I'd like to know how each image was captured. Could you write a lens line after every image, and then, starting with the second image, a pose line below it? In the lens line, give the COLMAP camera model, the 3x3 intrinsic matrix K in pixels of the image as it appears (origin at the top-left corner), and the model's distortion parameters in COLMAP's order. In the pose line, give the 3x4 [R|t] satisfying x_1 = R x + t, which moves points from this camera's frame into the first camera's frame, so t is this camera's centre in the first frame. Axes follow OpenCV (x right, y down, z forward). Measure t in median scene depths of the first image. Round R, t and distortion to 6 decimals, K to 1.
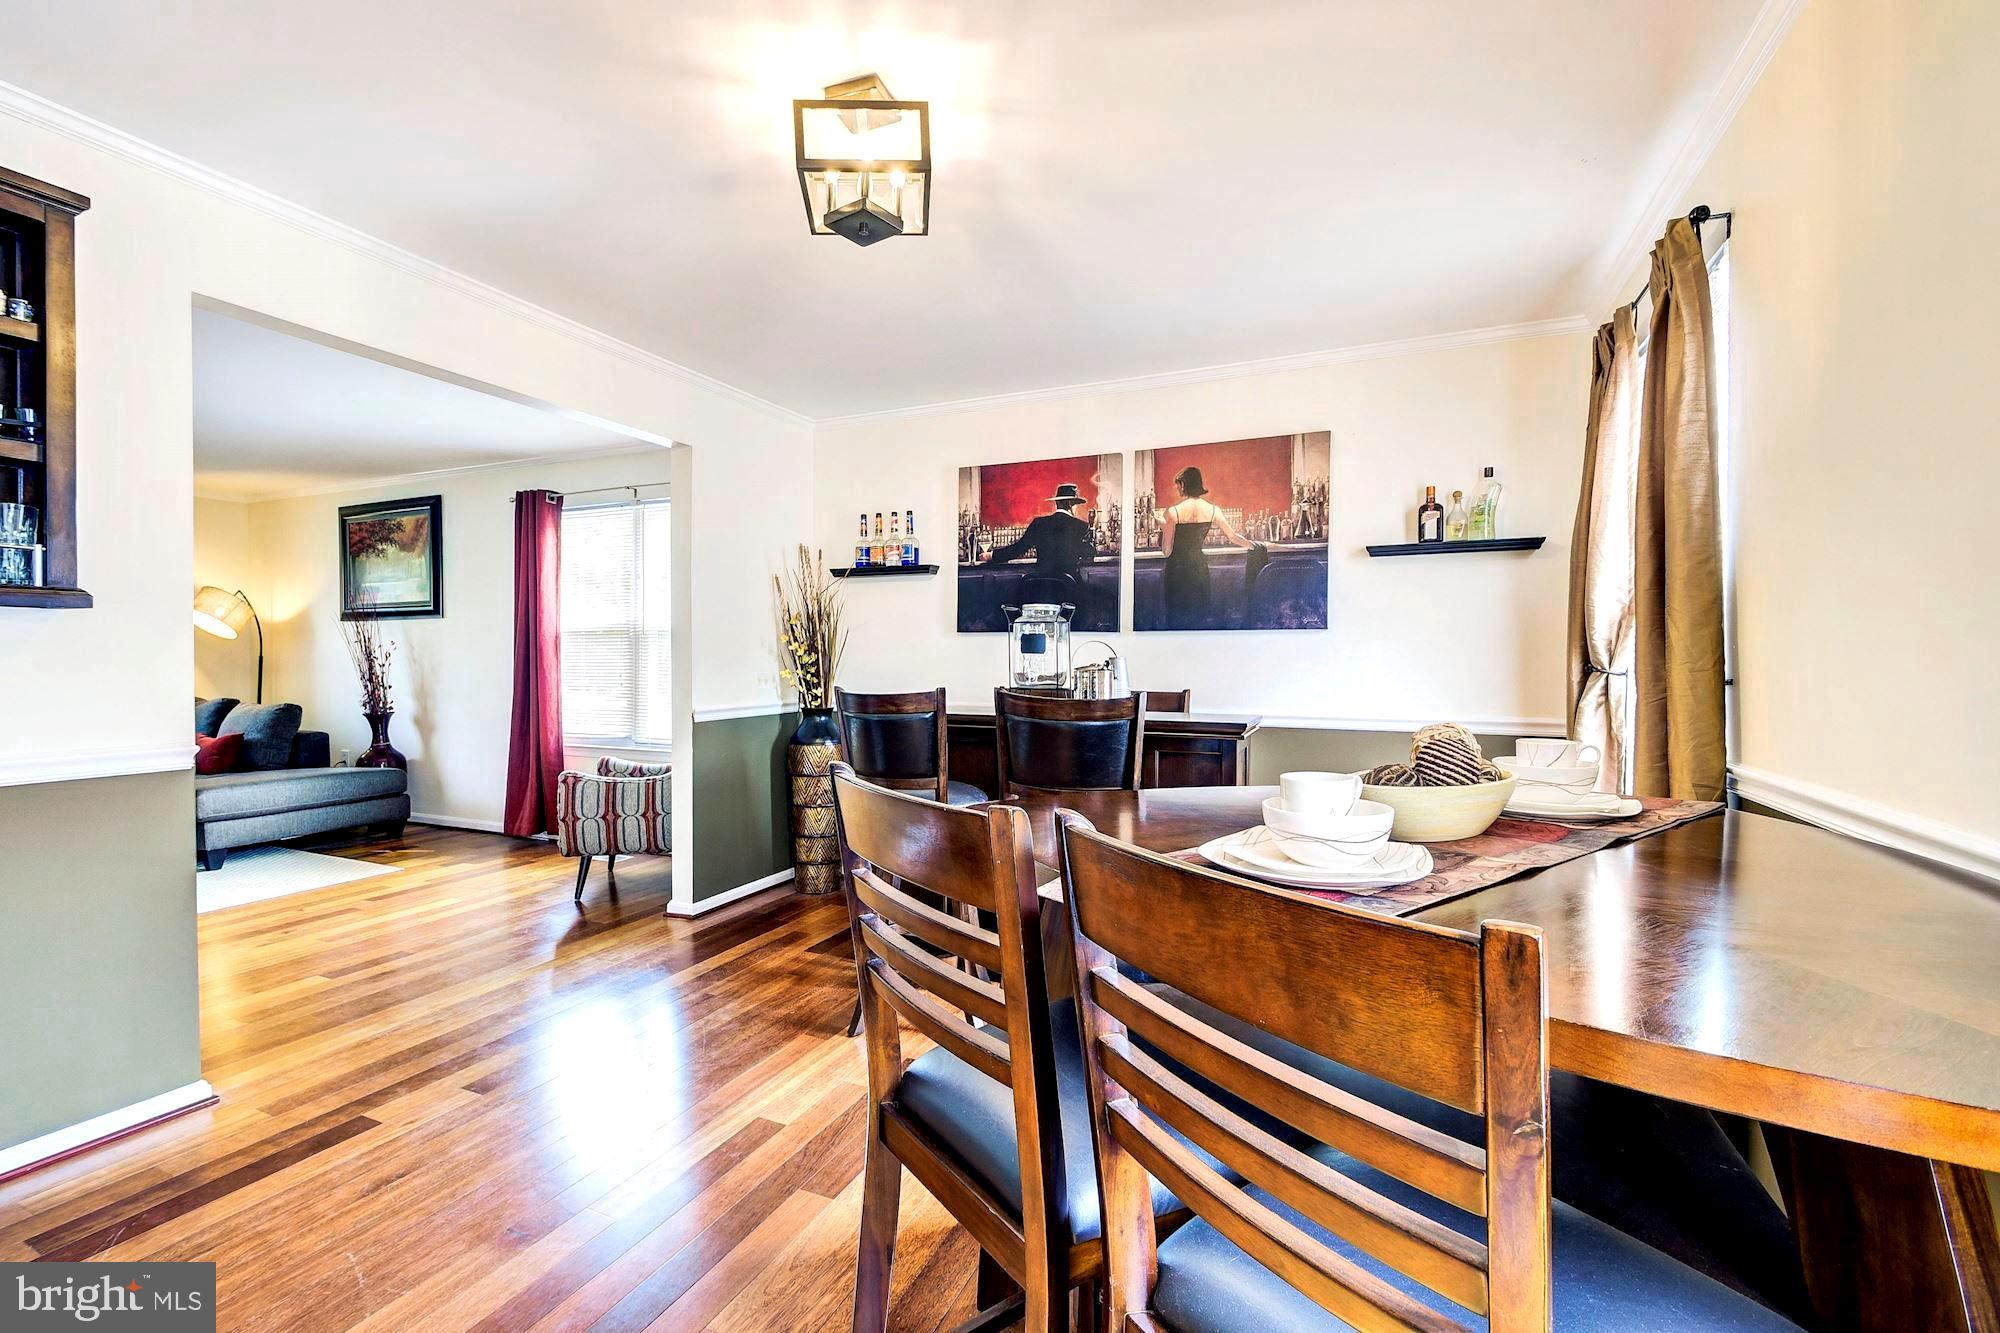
lens RADIAL K [[876.2, 0, 995.4], [0, 876.2, 668.7], [0, 0, 1]] dist [-0.000857, -0.002129]
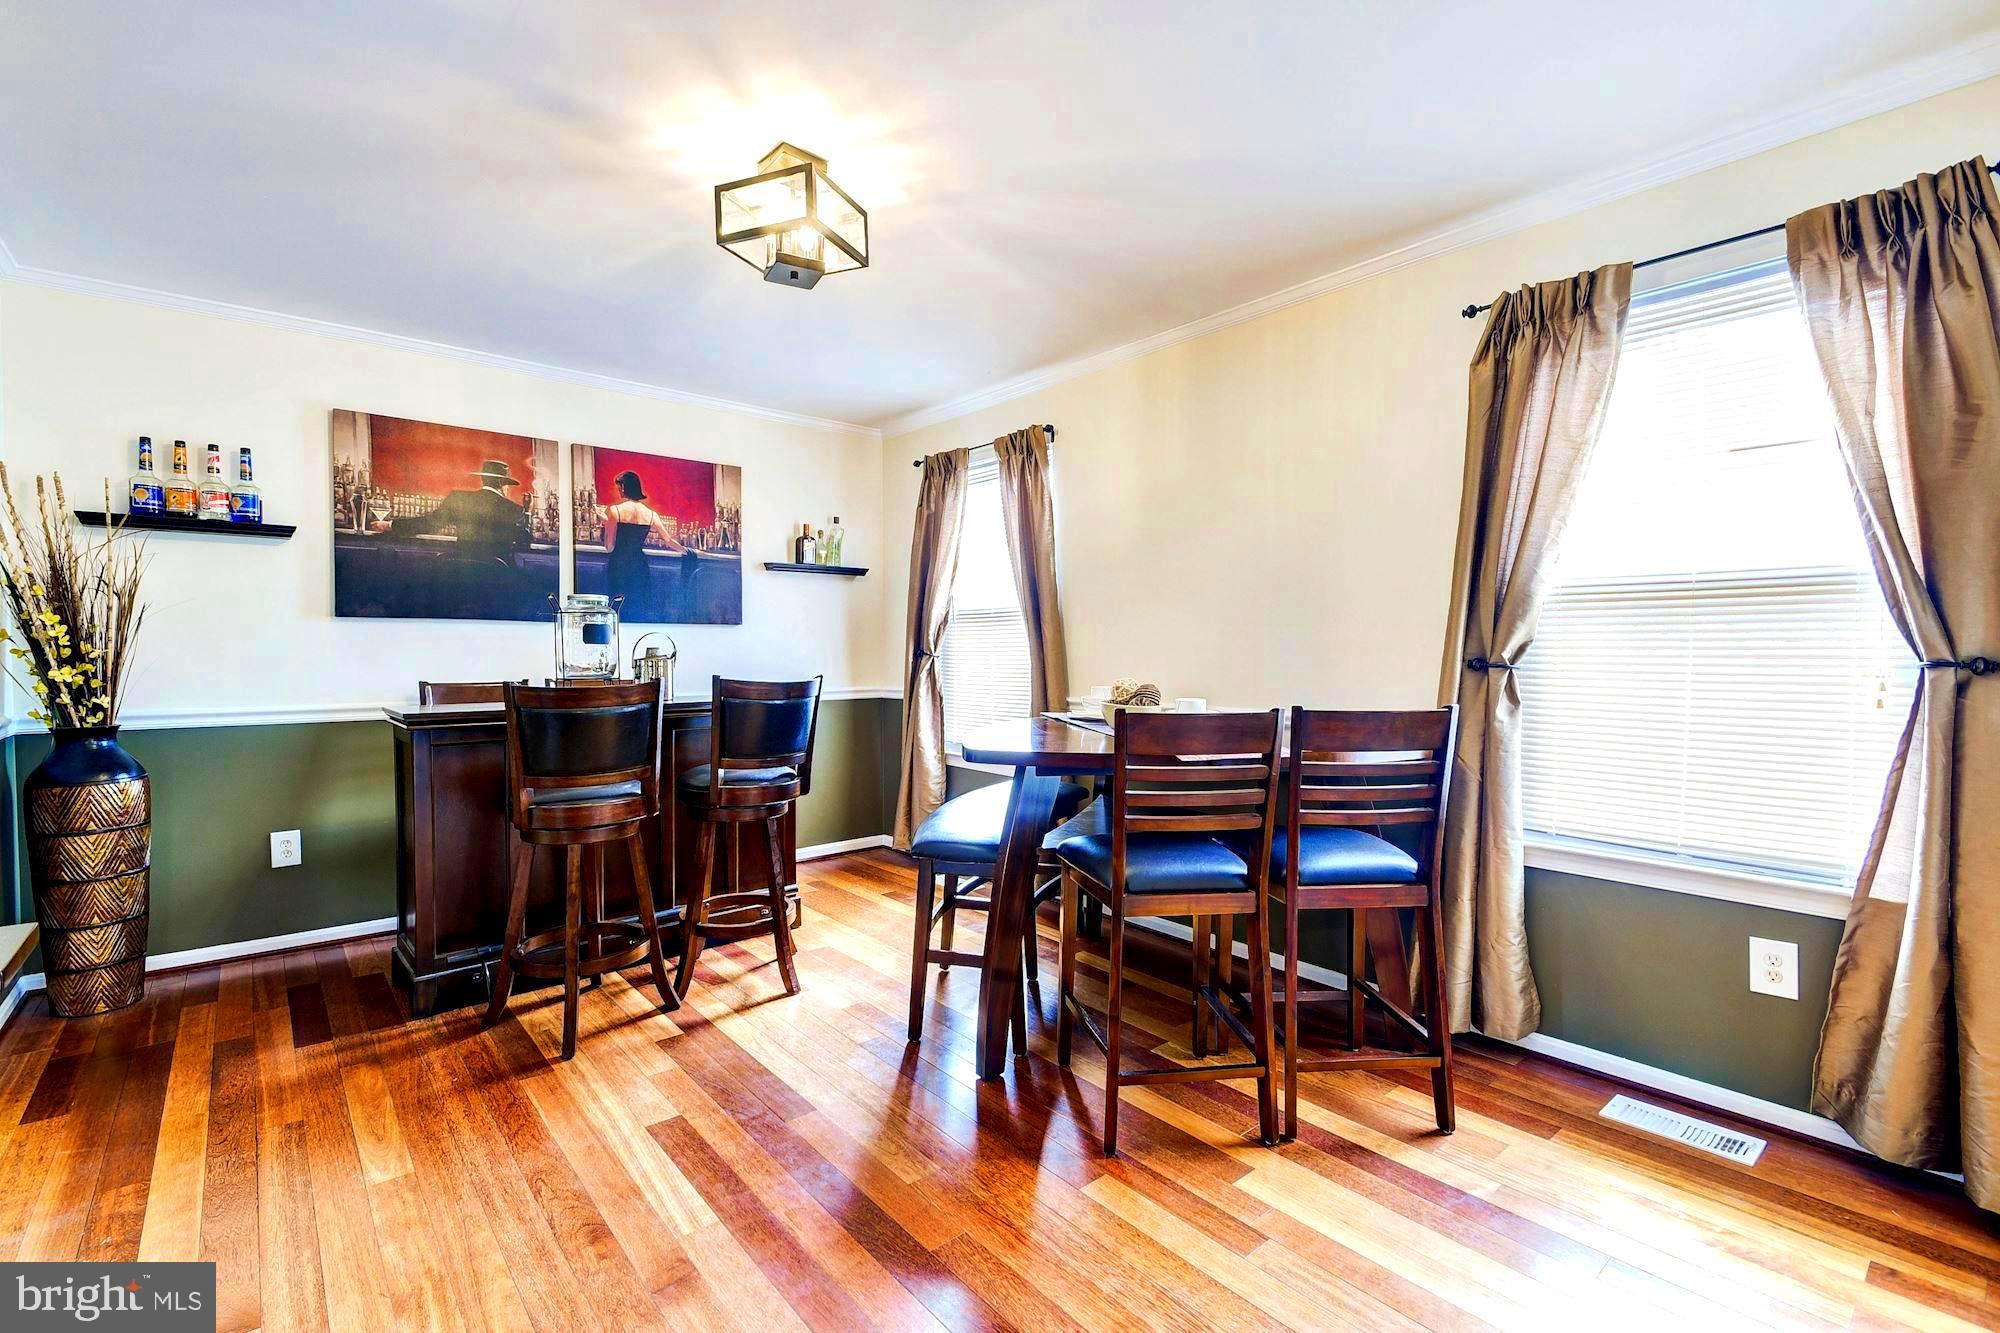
lens RADIAL K [[876.2, 0, 993.0], [0, 876.2, 654.1], [0, 0, 1]] dist [-0.000857, -0.002129]
pose [[0.402456, -0.009185, 0.915393, -0.575730], [0.012904, 0.999907, 0.004360, -0.003180], [-0.915348, 0.010057, 0.402537, 0.148968]]
